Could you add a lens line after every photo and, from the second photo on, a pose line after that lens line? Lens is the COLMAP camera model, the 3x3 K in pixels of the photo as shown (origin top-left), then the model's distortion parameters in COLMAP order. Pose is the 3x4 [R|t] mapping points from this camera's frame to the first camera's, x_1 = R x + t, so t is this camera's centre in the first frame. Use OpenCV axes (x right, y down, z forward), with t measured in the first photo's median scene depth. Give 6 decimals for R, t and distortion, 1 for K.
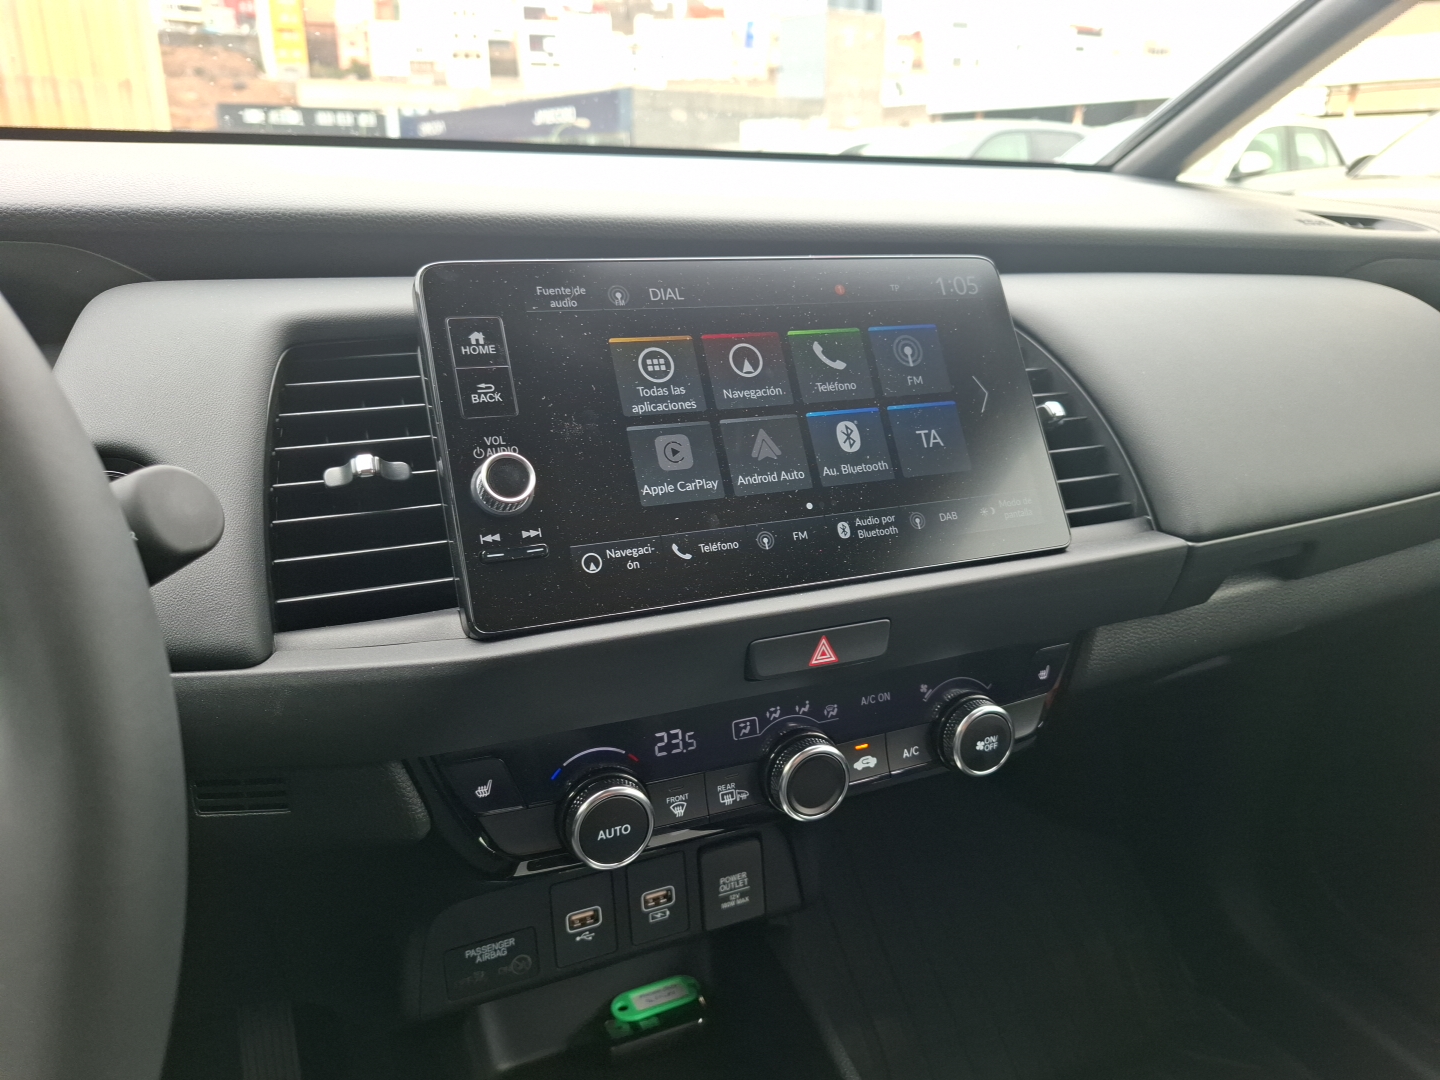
lens RADIAL K [[996.6, 0, 723.1], [0, 996.6, 542.1], [0, 0, 1]] dist [0.061214, -0.104235]
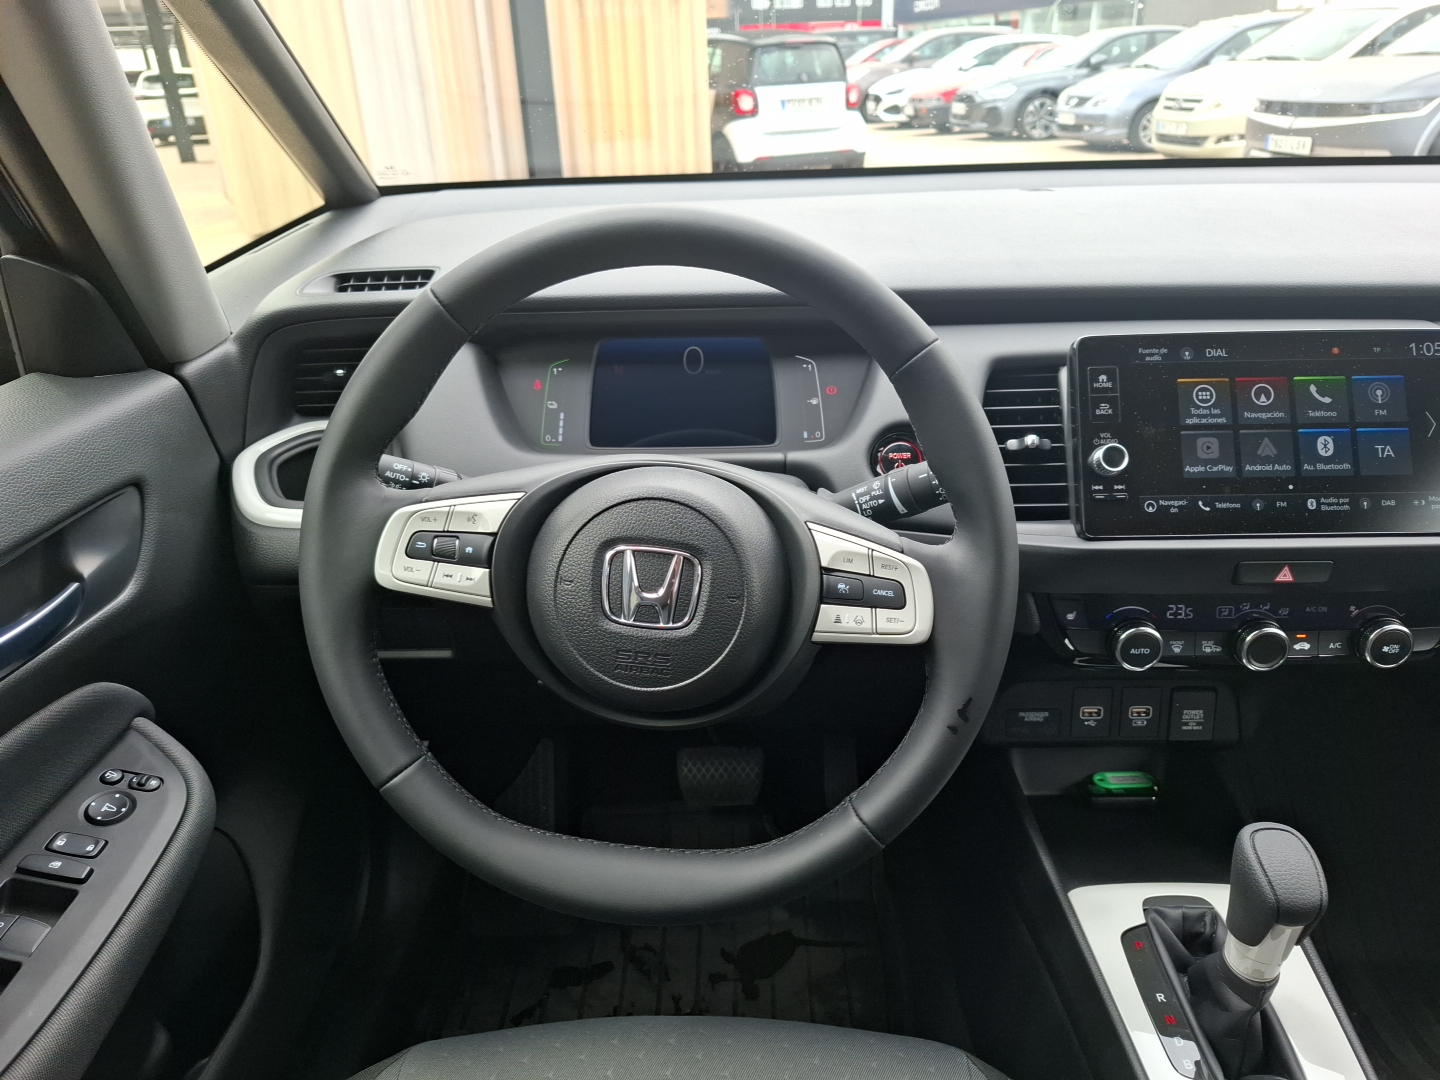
lens RADIAL K [[996.6, 0, 723.1], [0, 996.6, 542.1], [0, 0, 1]] dist [0.061214, -0.104235]
pose [[0.905081, 0.144759, -0.399841, -0.085508], [-0.099776, 0.986317, 0.131235, -0.070570], [0.413368, -0.078883, 0.907141, -0.908725]]
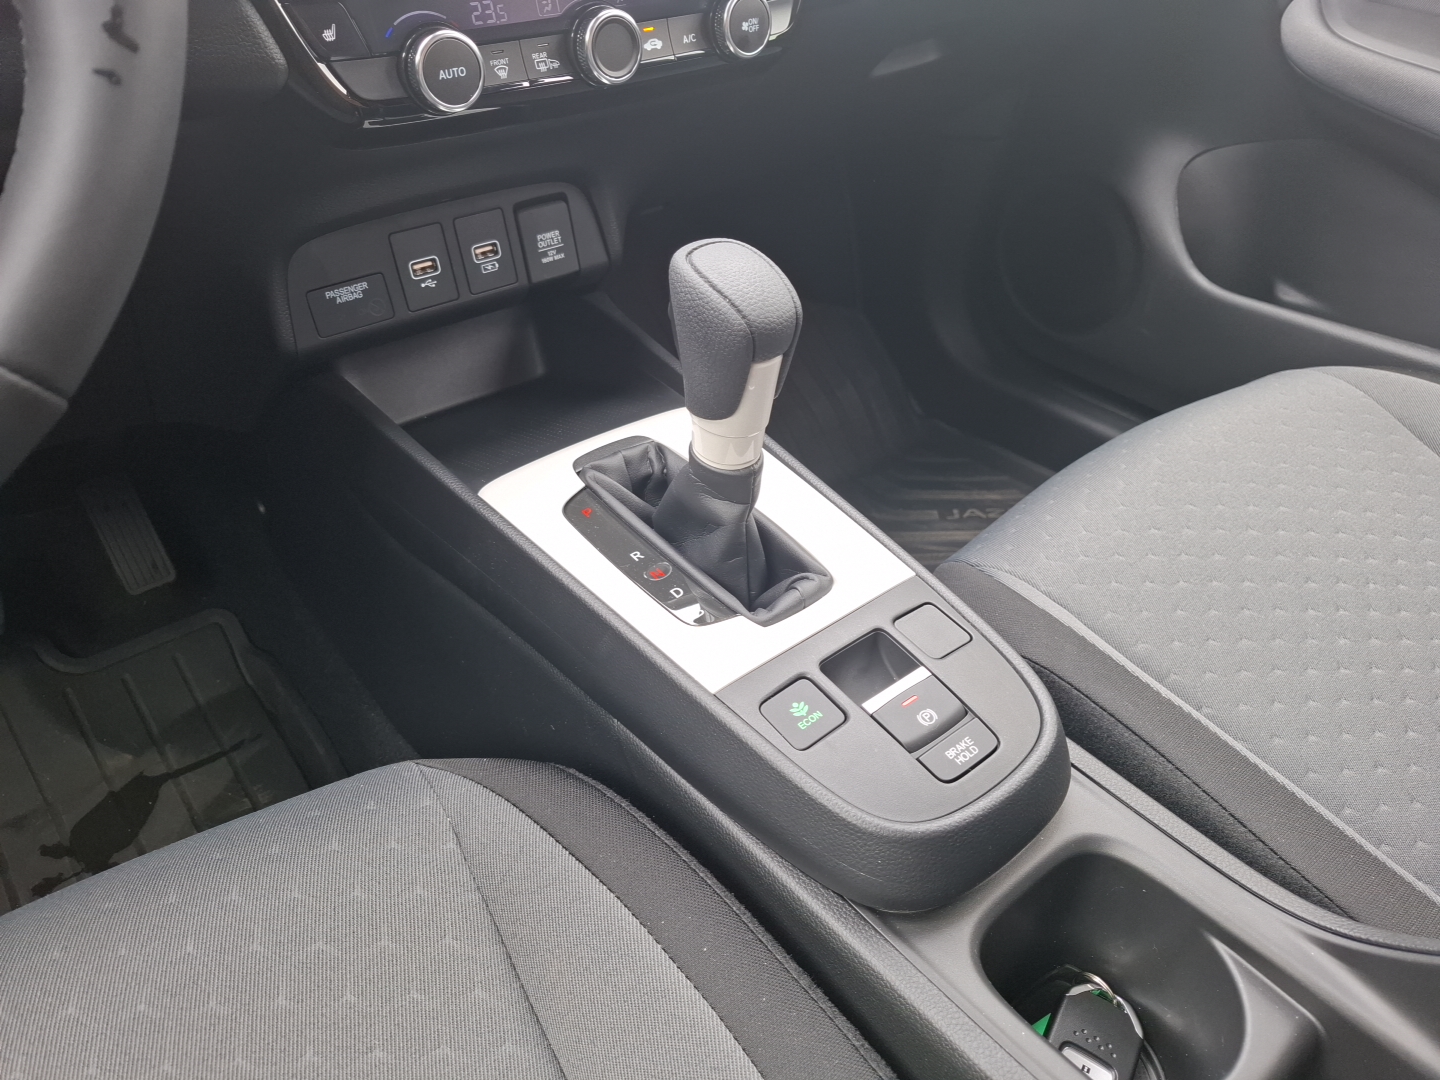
lens RADIAL K [[996.6, 0, 723.1], [0, 996.6, 542.1], [0, 0, 1]] dist [0.061214, -0.104235]
pose [[0.962483, -0.171146, 0.210560, -0.133455], [0.094773, 0.939159, 0.330149, 0.408779], [-0.254253, -0.297808, 0.920145, -0.292644]]
